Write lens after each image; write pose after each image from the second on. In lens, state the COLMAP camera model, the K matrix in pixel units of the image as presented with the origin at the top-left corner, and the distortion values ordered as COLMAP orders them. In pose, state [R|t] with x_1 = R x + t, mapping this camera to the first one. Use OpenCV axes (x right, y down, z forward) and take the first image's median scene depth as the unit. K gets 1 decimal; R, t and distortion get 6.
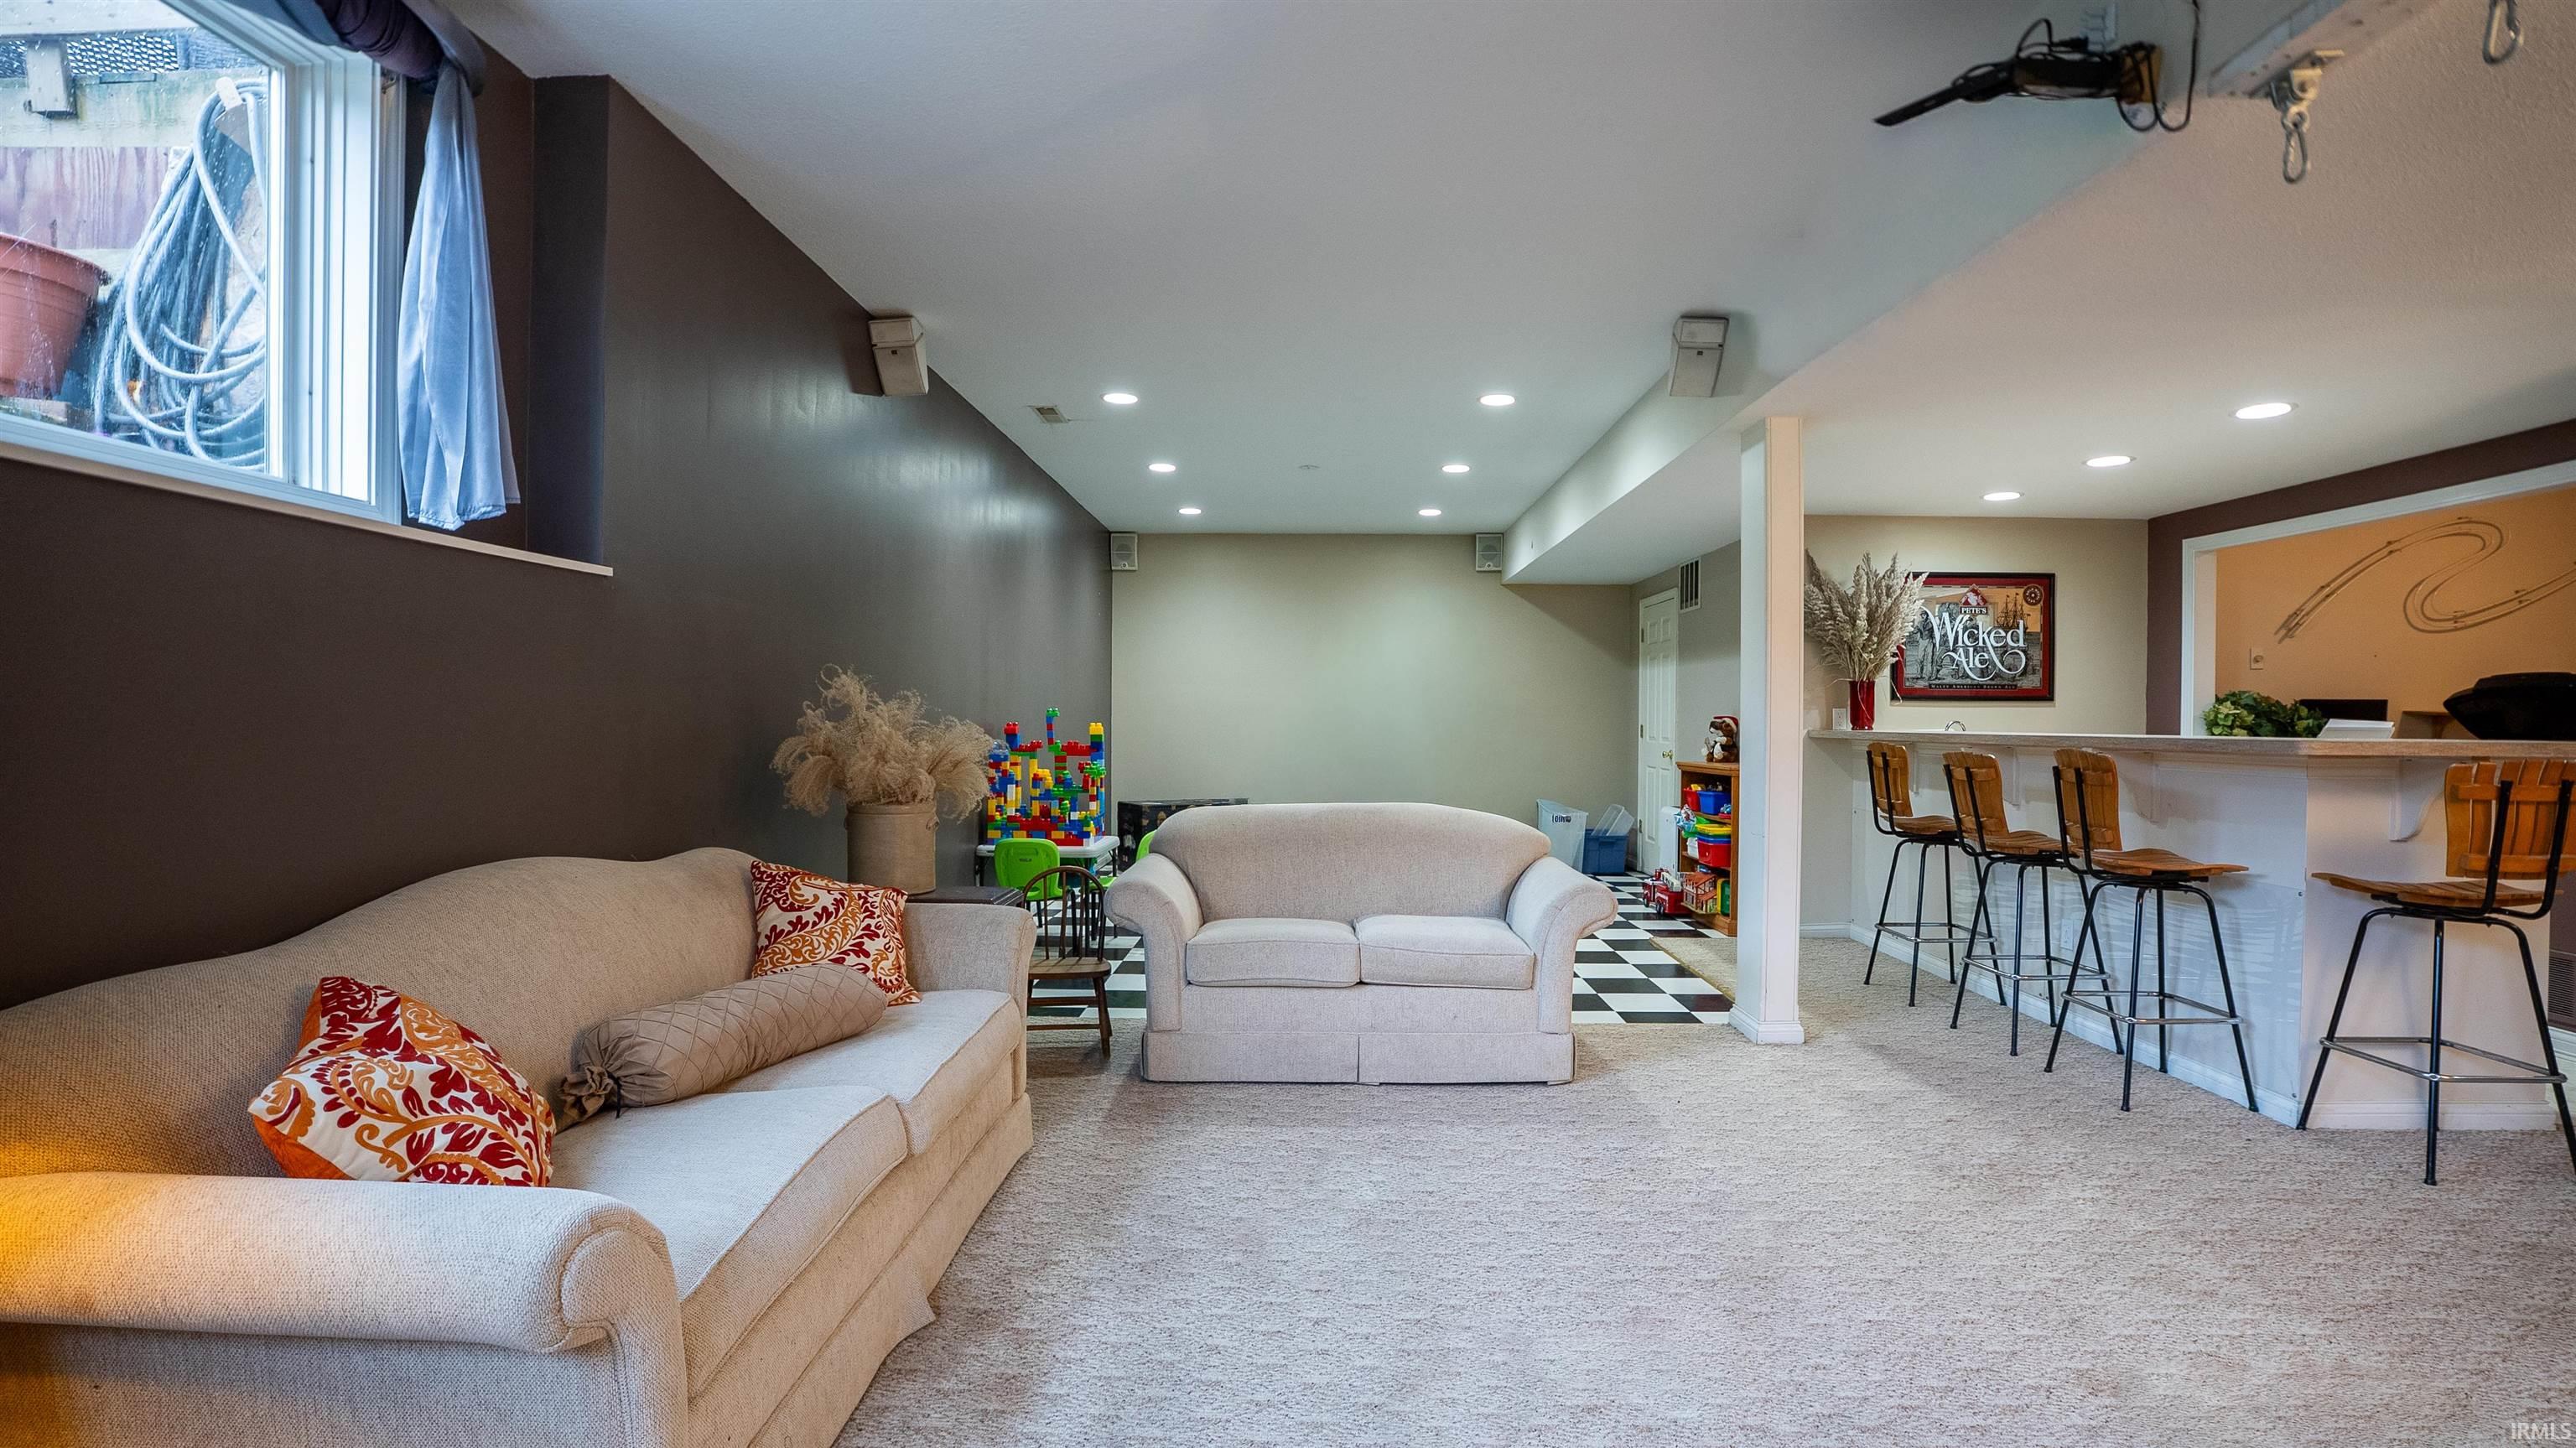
lens RADIAL K [[1184.4, 0, 1294.8], [0, 1184.4, 725.8], [0, 0, 1]] dist [-0.050699, 0.014056]
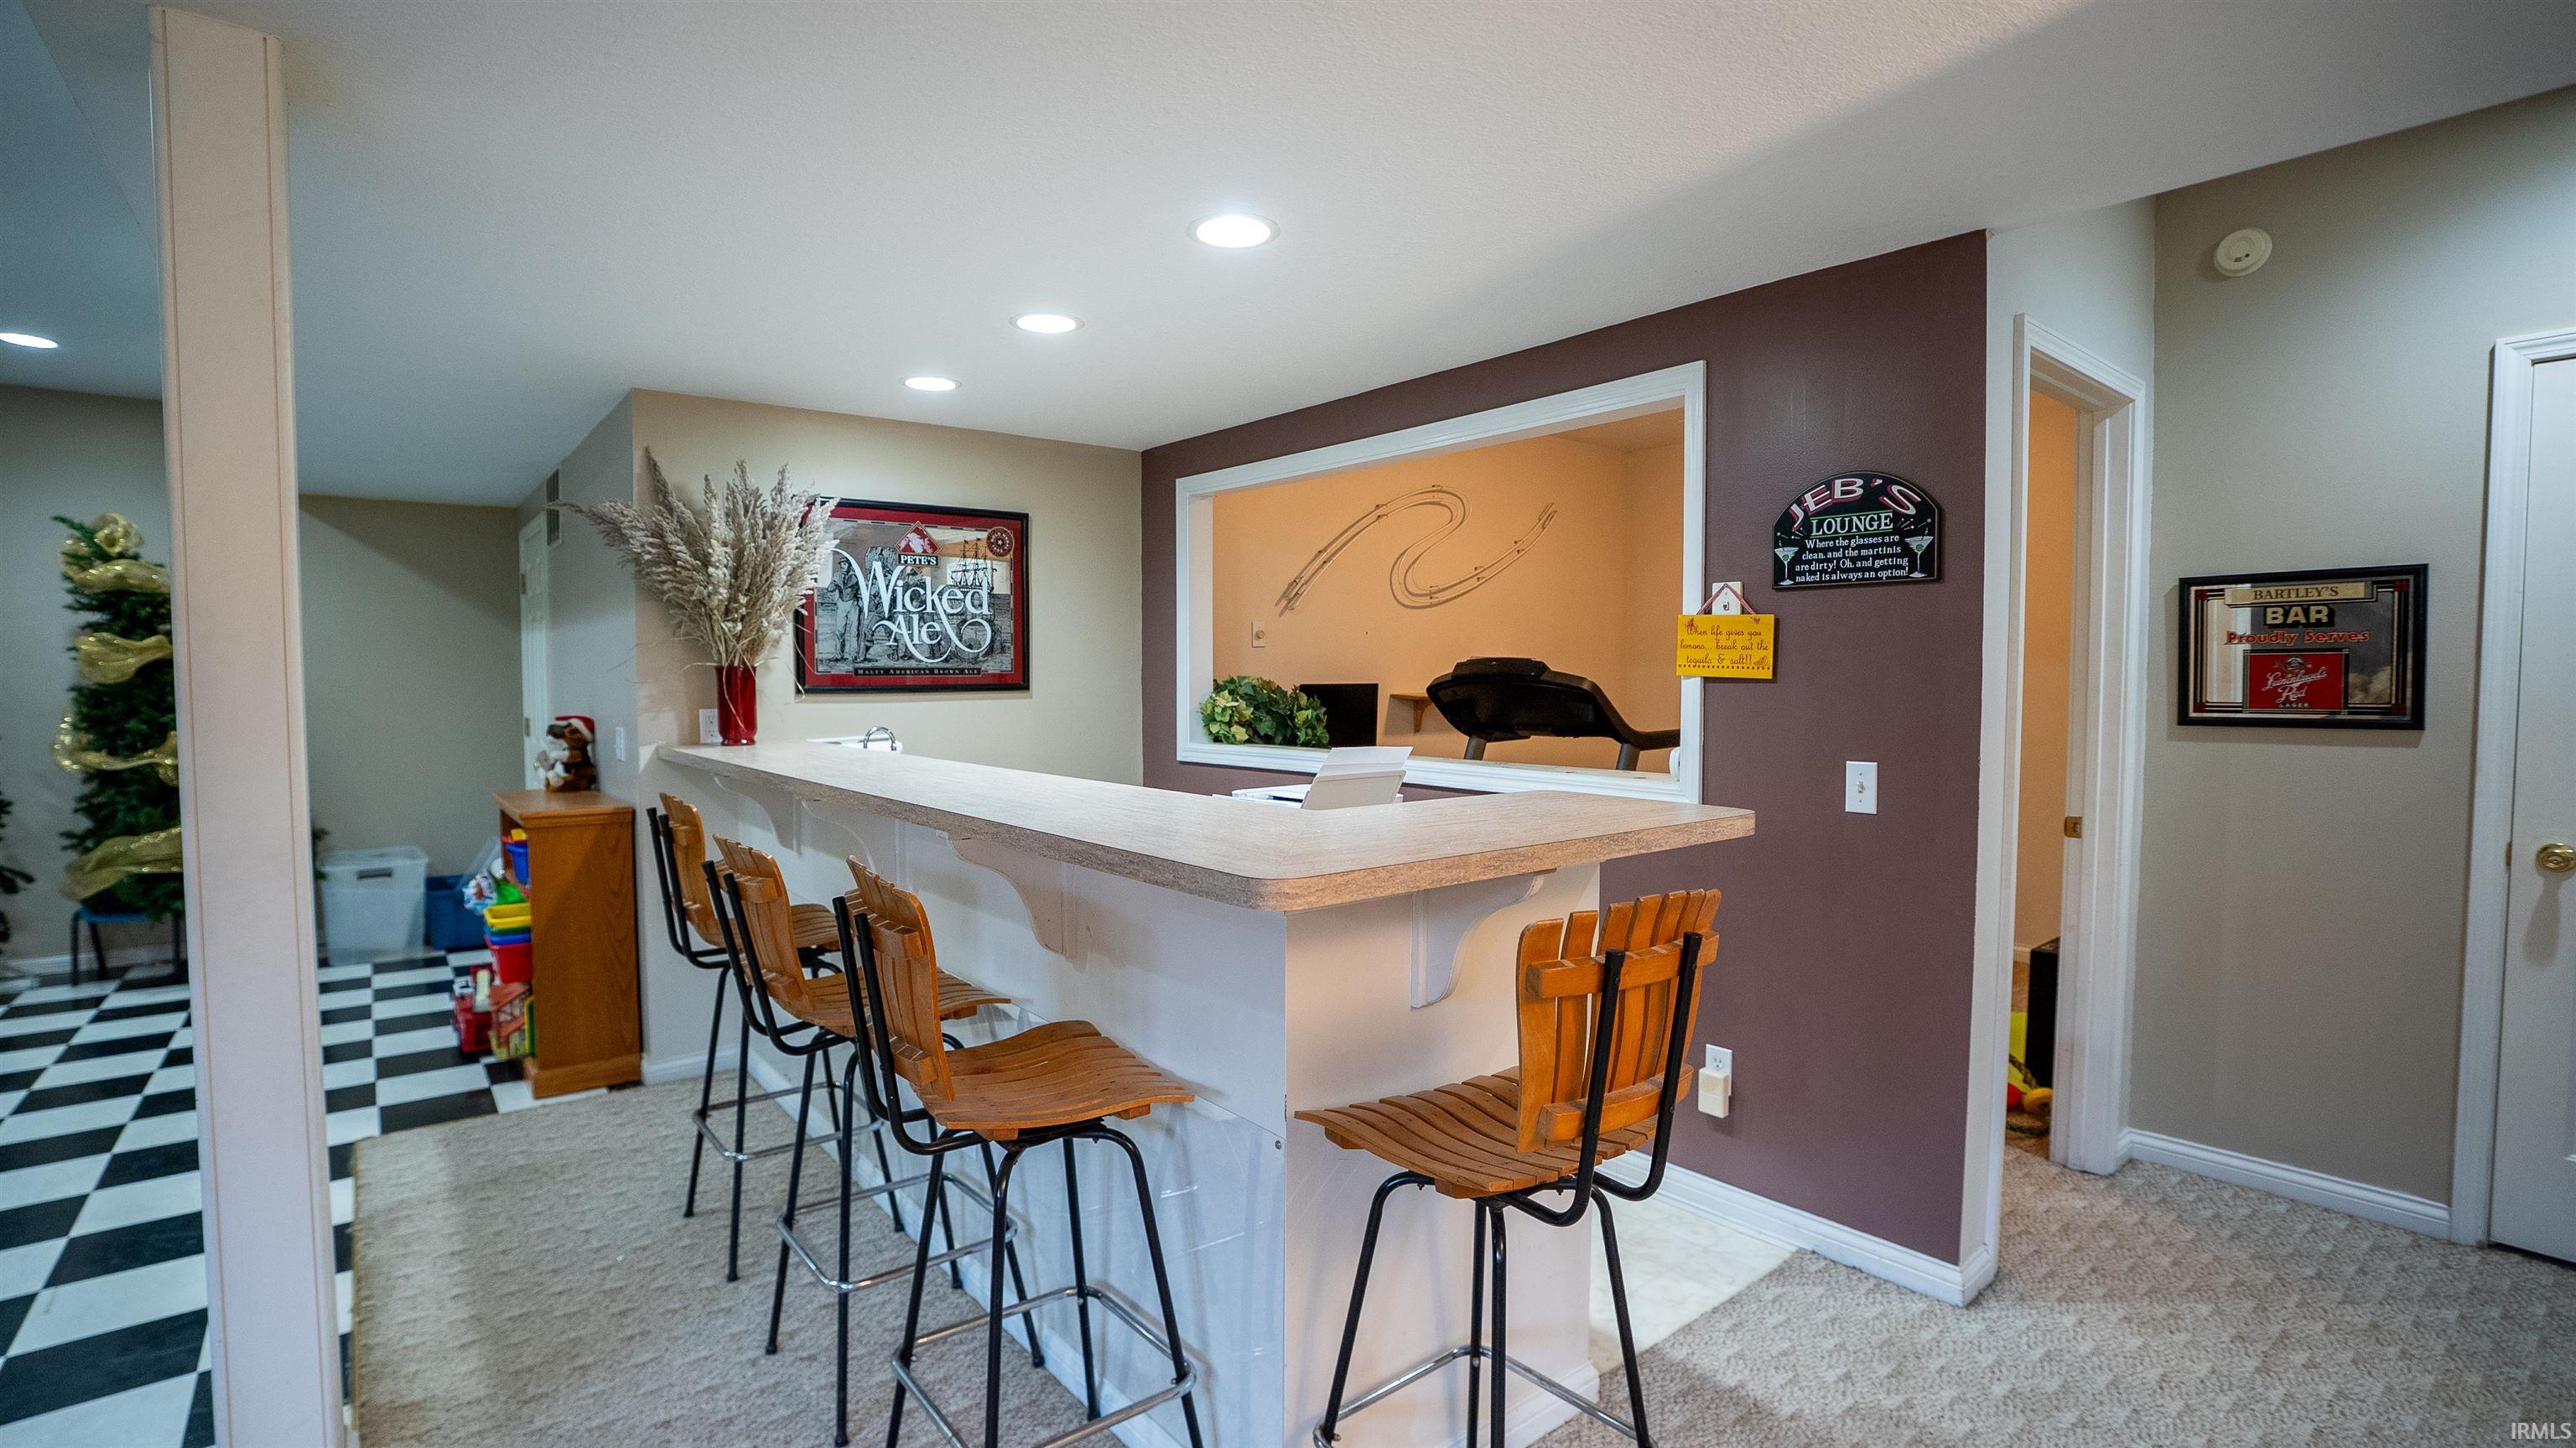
lens RADIAL K [[1184.4, 0, 1288.6], [0, 1184.4, 721.2], [0, 0, 1]] dist [-0.050699, 0.014056]
pose [[0.765880, -0.035015, 0.642029, 0.303706], [0.011574, 0.999105, 0.040683, -0.030302], [-0.642879, -0.023727, 0.765600, 0.332145]]
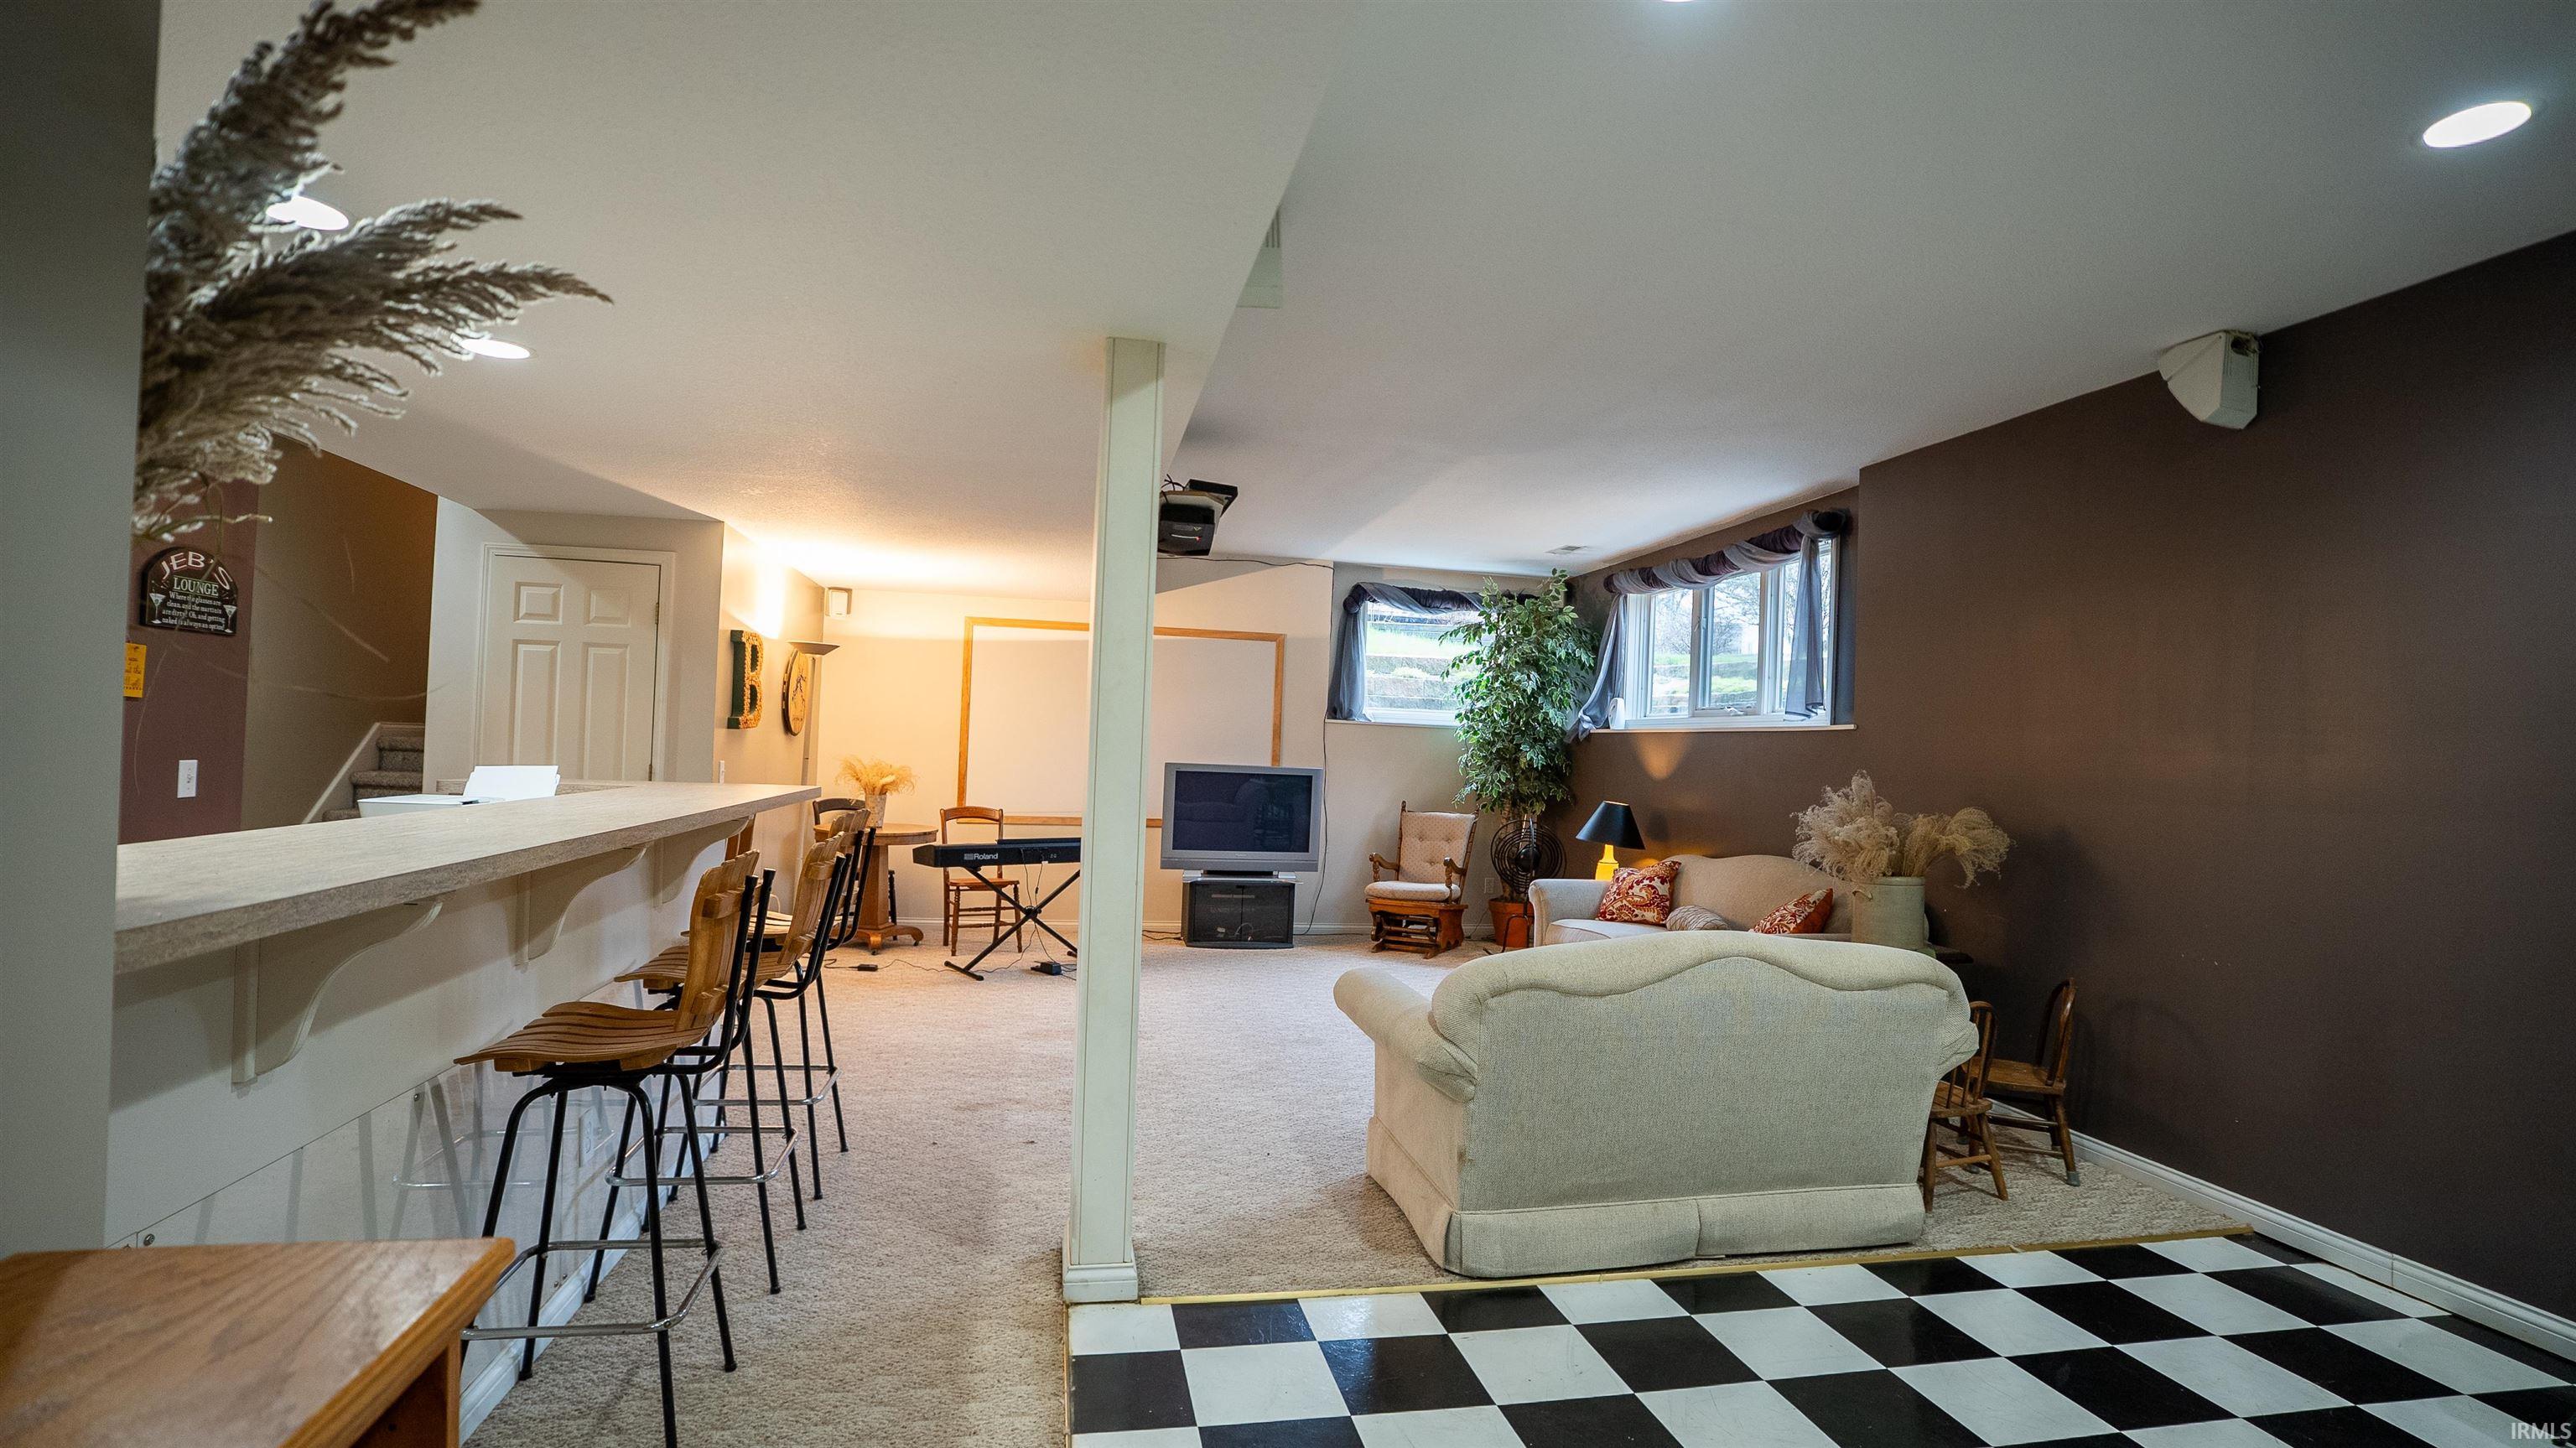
lens RADIAL K [[1184.4, 0, 1284.2], [0, 1184.4, 728.4], [0, 0, 1]] dist [-0.050699, 0.014056]
pose [[-0.976619, -0.044463, -0.210327, 0.327209], [-0.043212, 0.999010, -0.010542, -0.028956], [0.210588, -0.001207, -0.977574, 1.360954]]
